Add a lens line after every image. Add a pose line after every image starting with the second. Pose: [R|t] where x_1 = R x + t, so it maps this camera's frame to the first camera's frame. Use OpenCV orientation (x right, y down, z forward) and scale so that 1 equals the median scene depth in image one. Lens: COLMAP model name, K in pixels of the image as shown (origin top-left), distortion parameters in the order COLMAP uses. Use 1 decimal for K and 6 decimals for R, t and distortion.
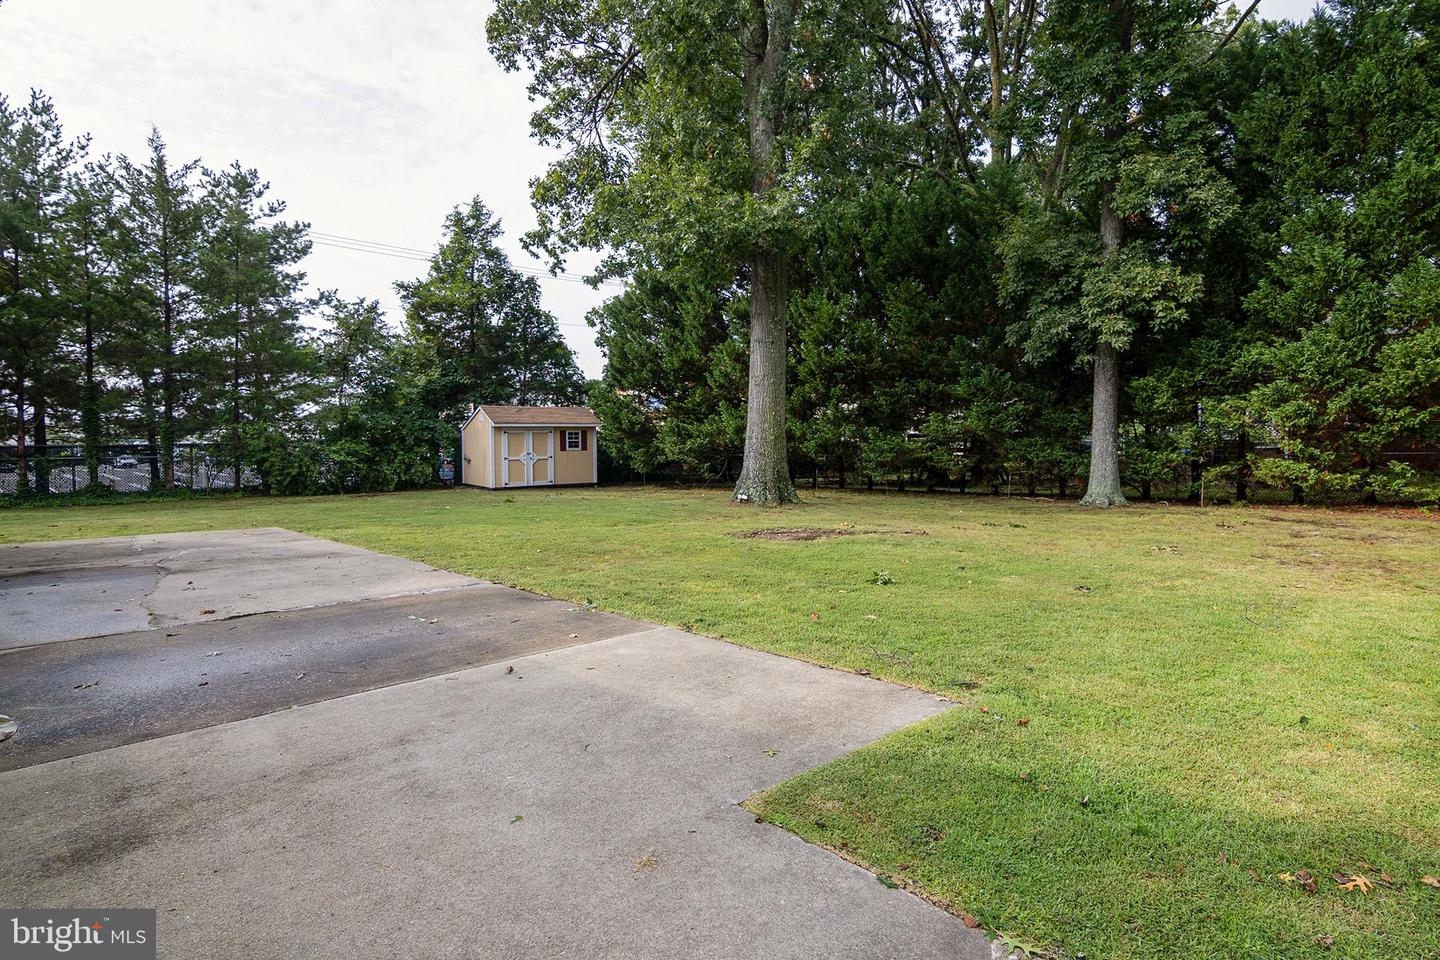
lens RADIAL K [[756.0, 0, 718.3], [0, 756.0, 458.4], [0, 0, 1]] dist [-0.003973, -0.000581]
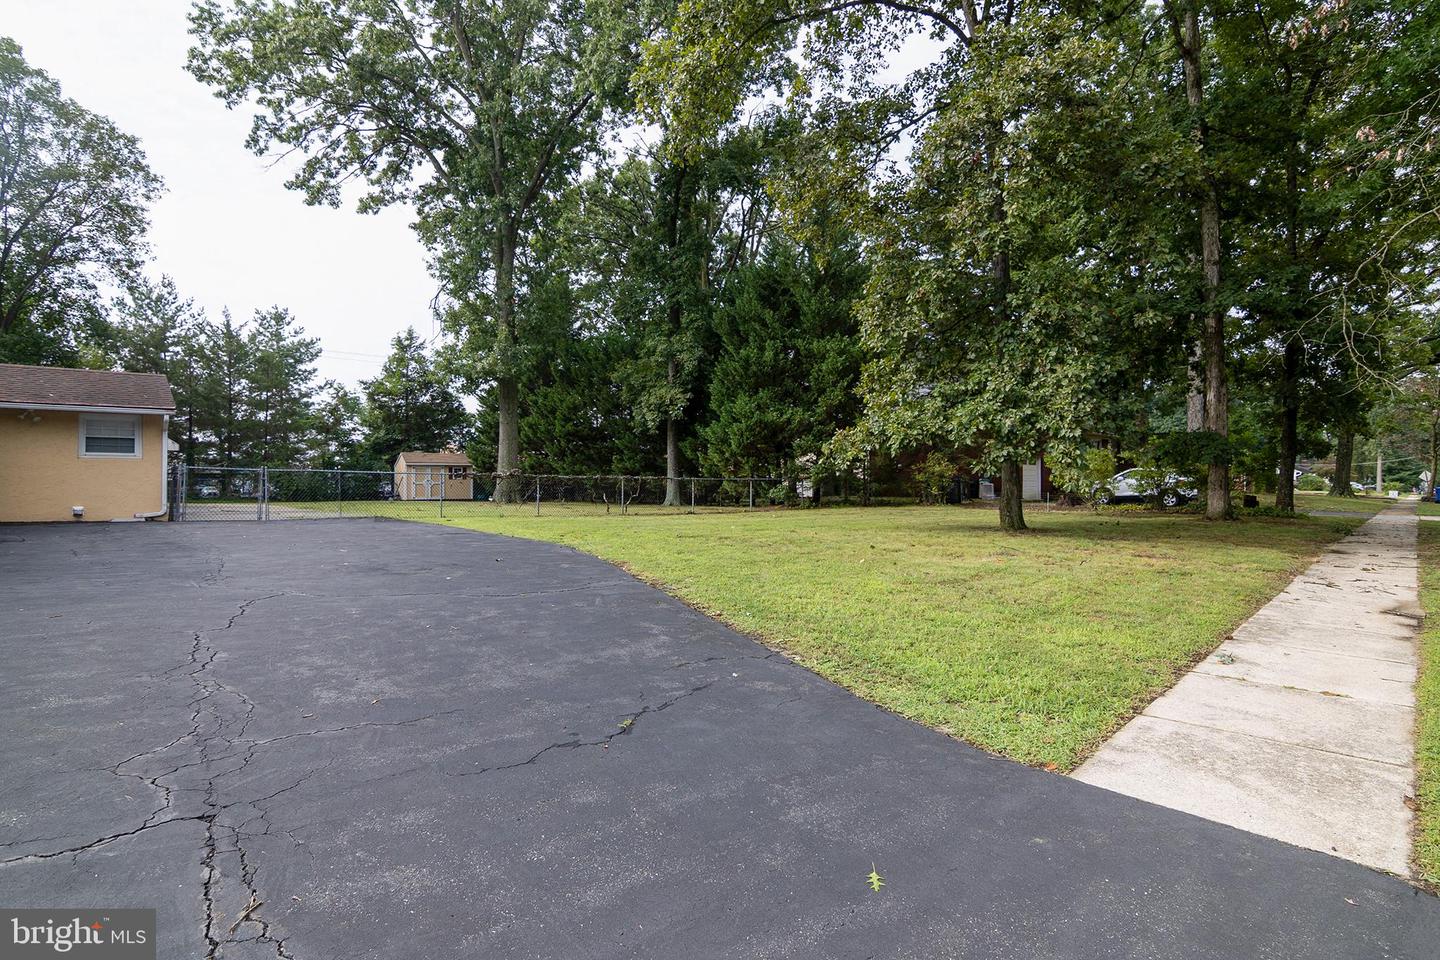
lens RADIAL K [[707.5, 0, 720.0], [0, 707.5, 480.0], [0, 0, 1]] dist [-0.027346, -0.001207]
pose [[0.999032, 0.002874, -0.043899, 0.438044], [-0.003514, 0.999889, -0.014502, 0.013183], [0.043853, 0.014642, 0.998931, -0.524914]]
